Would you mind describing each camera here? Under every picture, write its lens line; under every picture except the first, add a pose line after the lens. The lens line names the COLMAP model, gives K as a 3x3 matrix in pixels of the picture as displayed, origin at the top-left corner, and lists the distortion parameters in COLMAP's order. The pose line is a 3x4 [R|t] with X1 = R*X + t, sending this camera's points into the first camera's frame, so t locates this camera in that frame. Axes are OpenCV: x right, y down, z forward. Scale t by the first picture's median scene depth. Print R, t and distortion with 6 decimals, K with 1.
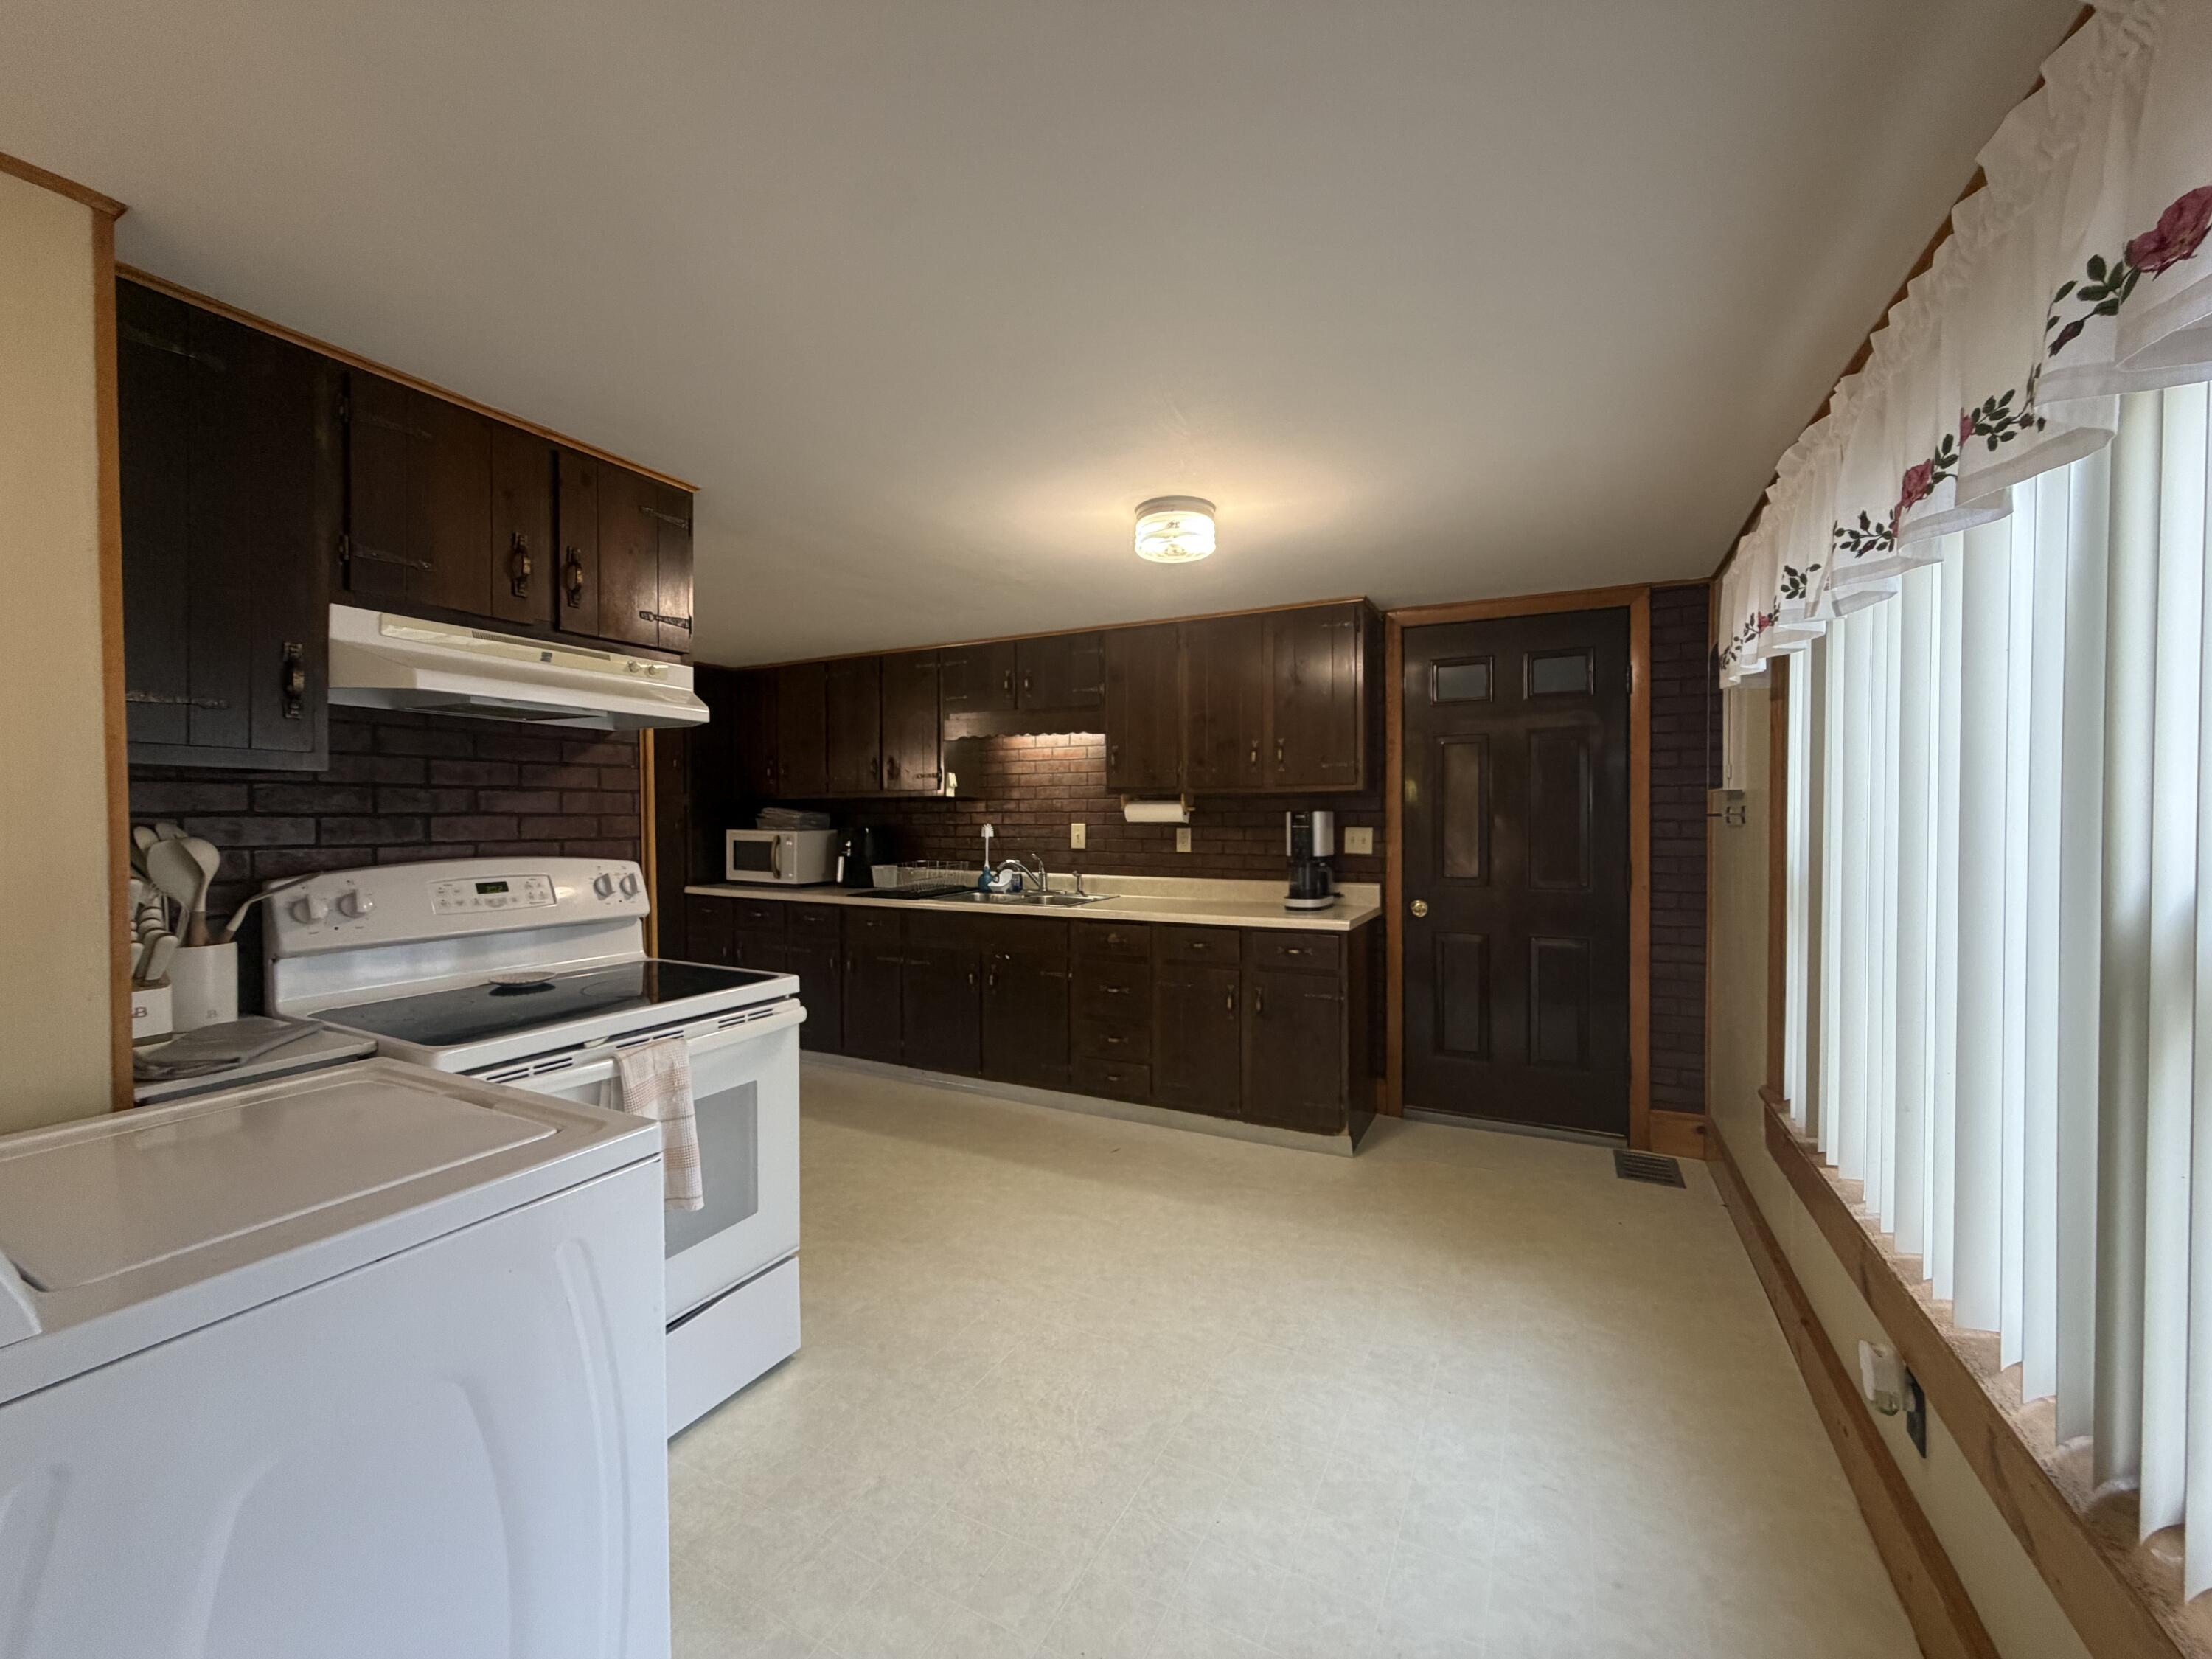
lens RADIAL K [[882.5, 0, 1101.9], [0, 882.5, 828.6], [0, 0, 1]] dist [-0.001193, 0.000415]
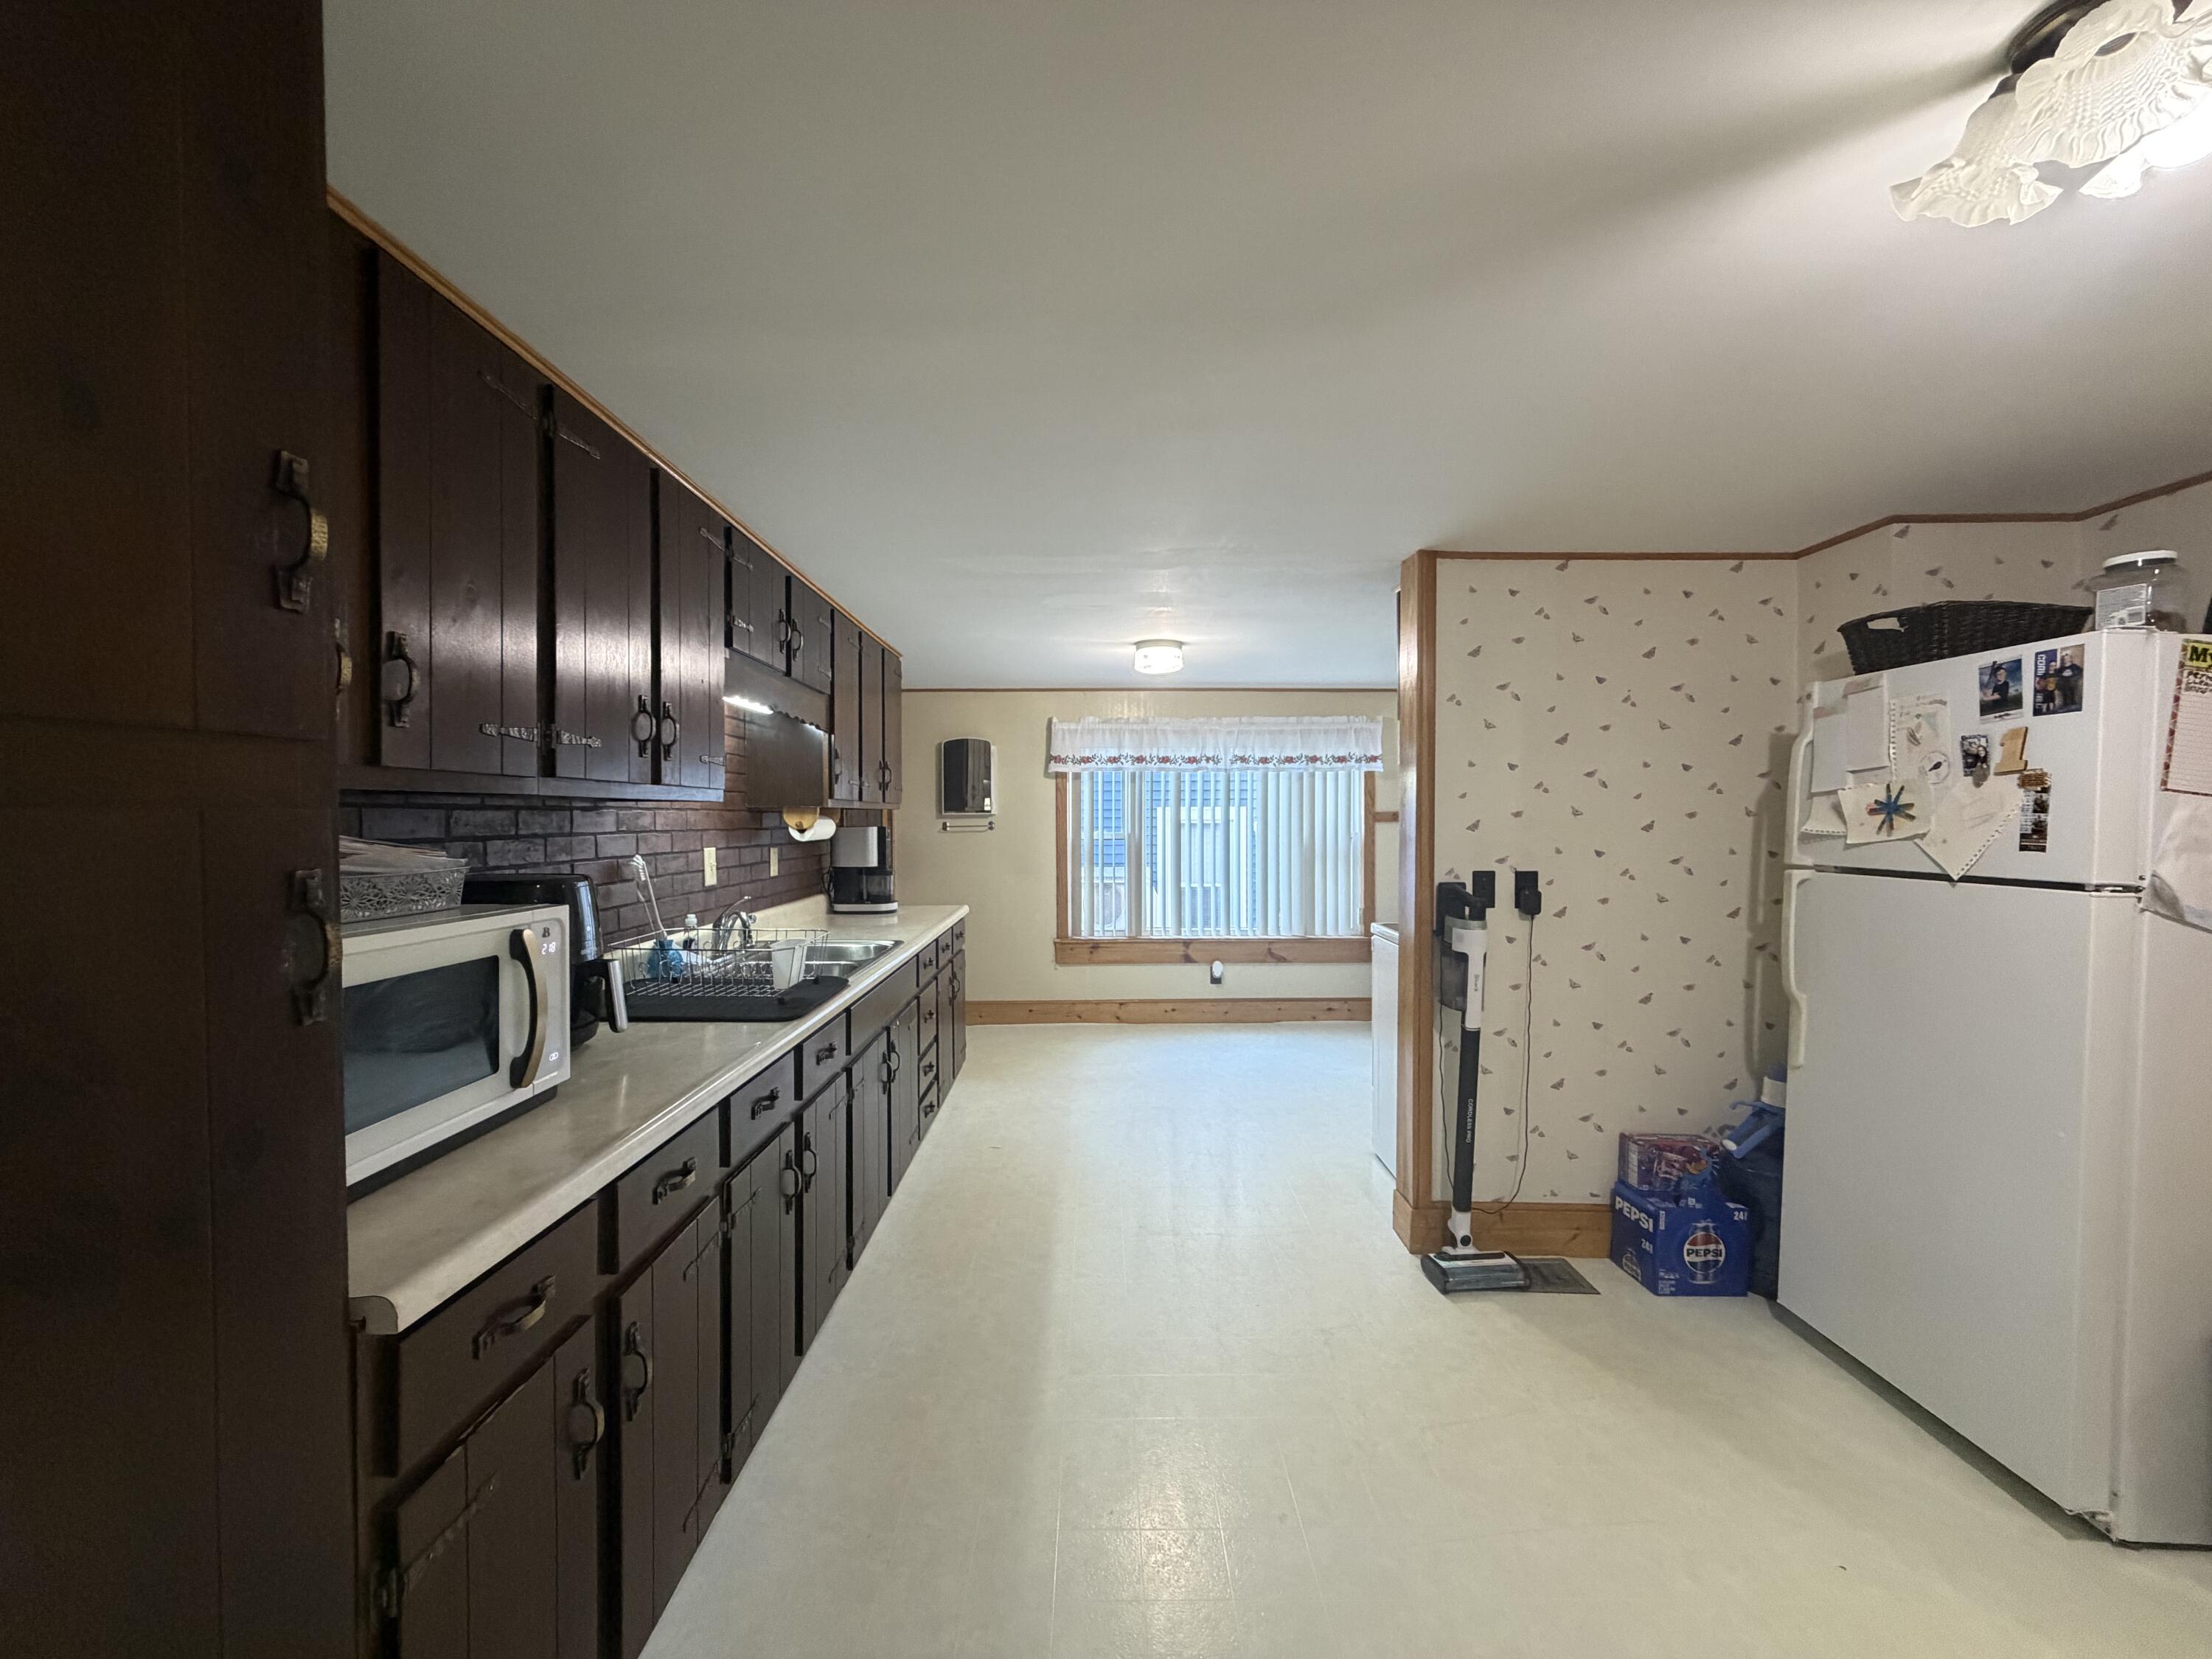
lens RADIAL K [[882.5, 0, 1101.9], [0, 882.5, 828.6], [0, 0, 1]] dist [-0.001193, 0.000415]
pose [[-0.464620, -0.007364, 0.885479, -1.085565], [0.020410, 0.999611, 0.019022, -0.038474], [-0.885275, 0.026910, -0.464289, 1.519278]]
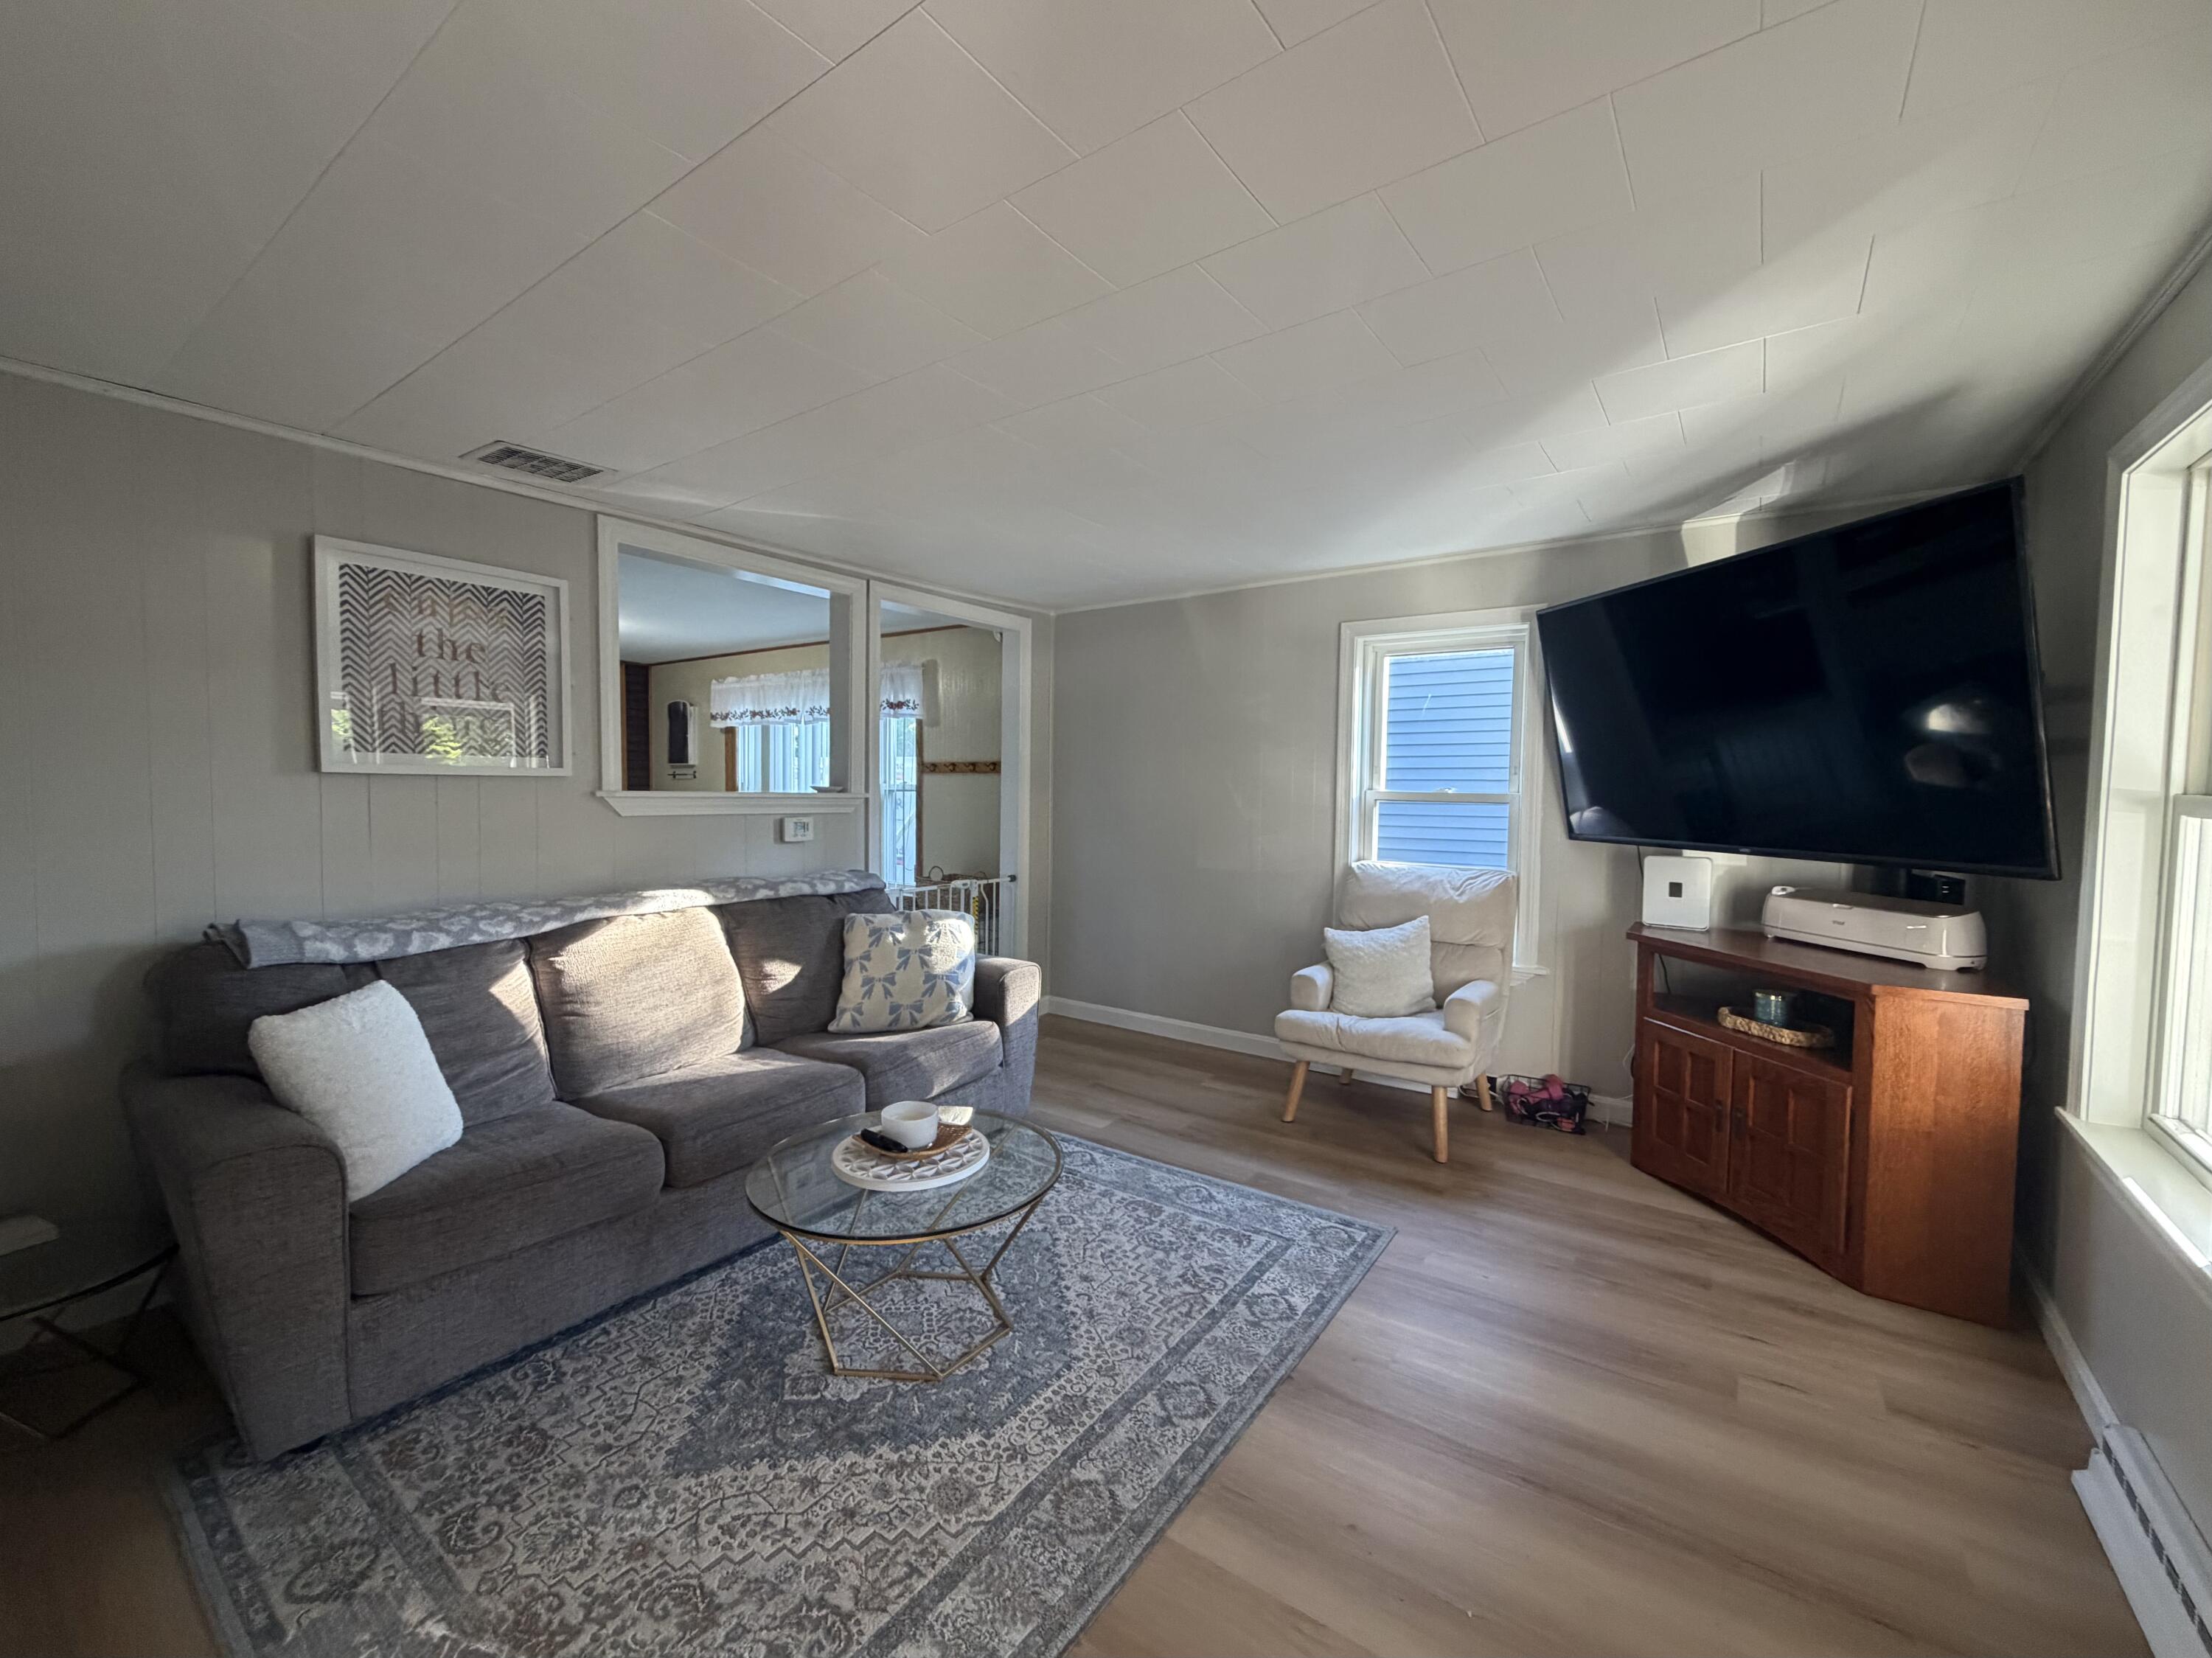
lens RADIAL K [[901.3, 0, 1102.3], [0, 901.3, 828.8], [0, 0, 1]] dist [0.000416, -0.000200]
pose [[0.145441, -0.040777, 0.988526, -1.404354], [0.003049, 0.999164, 0.040767, 0.031155], [-0.989362, -0.002915, 0.145443, -0.432450]]
